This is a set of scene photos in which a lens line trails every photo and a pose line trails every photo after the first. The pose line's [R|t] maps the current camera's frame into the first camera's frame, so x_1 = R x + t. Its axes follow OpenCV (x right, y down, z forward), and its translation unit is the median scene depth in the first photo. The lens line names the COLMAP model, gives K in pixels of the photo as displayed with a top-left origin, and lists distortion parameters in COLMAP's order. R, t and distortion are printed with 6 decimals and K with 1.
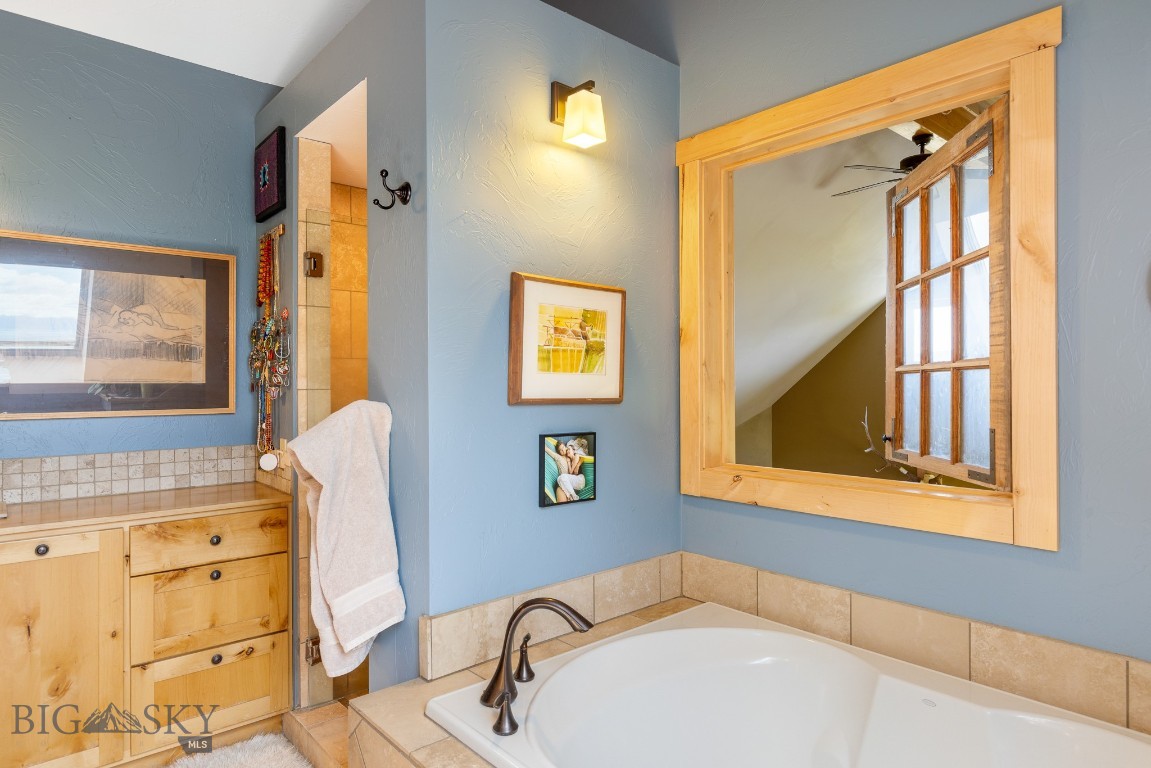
lens RADIAL K [[675.9, 0, 578.9], [0, 675.9, 380.1], [0, 0, 1]] dist [0.002461, 0.000237]
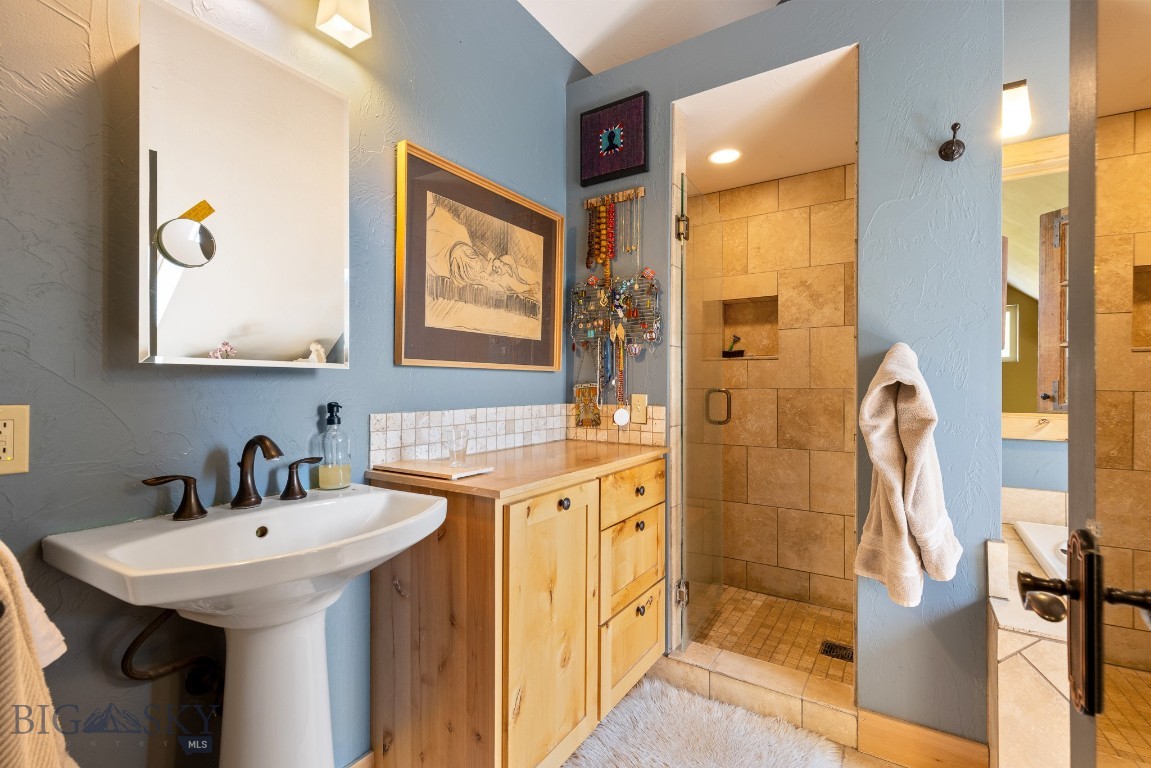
lens RADIAL K [[526.9, 0, 576.2], [0, 526.9, 380.3], [0, 0, 1]] dist [0.012605, 0.000067]
pose [[0.958112, 0.010798, 0.286191, -0.790916], [-0.009887, 0.999940, -0.004628, 0.072771], [-0.286224, 0.001605, 0.958161, 0.262879]]
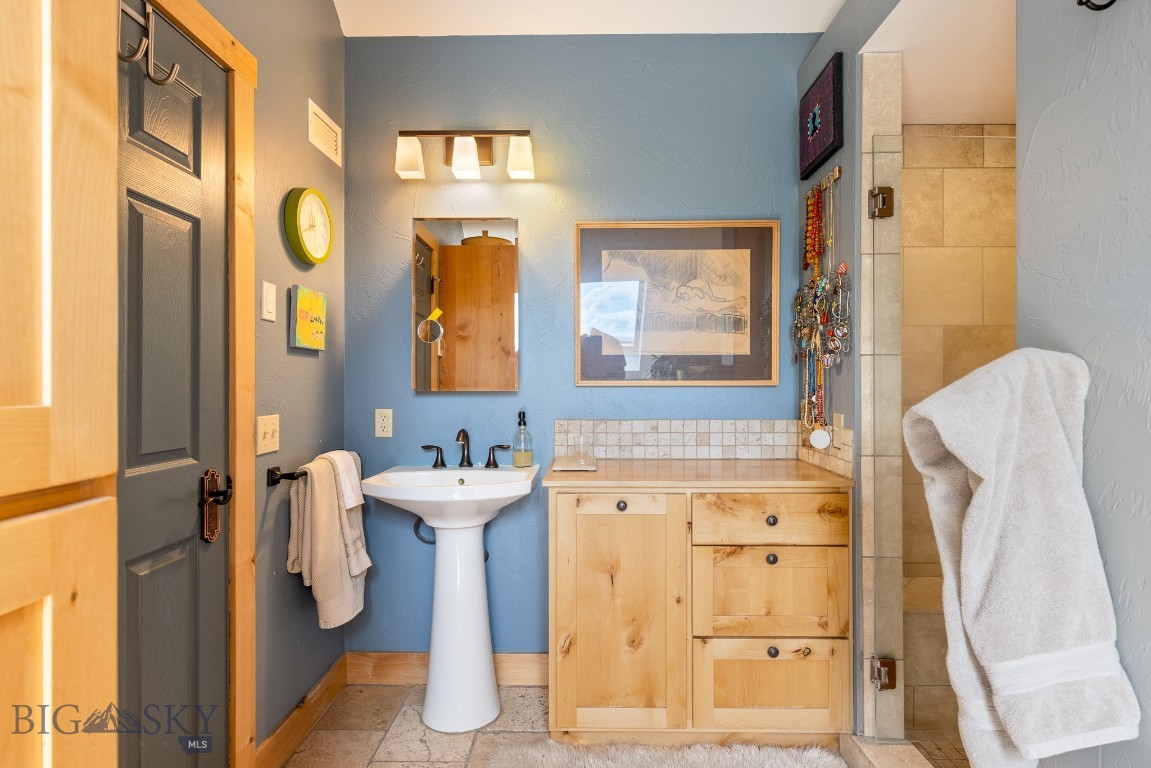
lens RADIAL K [[552.1, 0, 575.5], [0, 552.1, 380.7], [0, 0, 1]] dist [-0.003664, -0.000350]
pose [[0.740894, 0.001796, -0.671620, -0.219509], [-0.000319, 0.999997, 0.002323, 0.044590], [0.671622, -0.001507, 0.740892, 0.256704]]
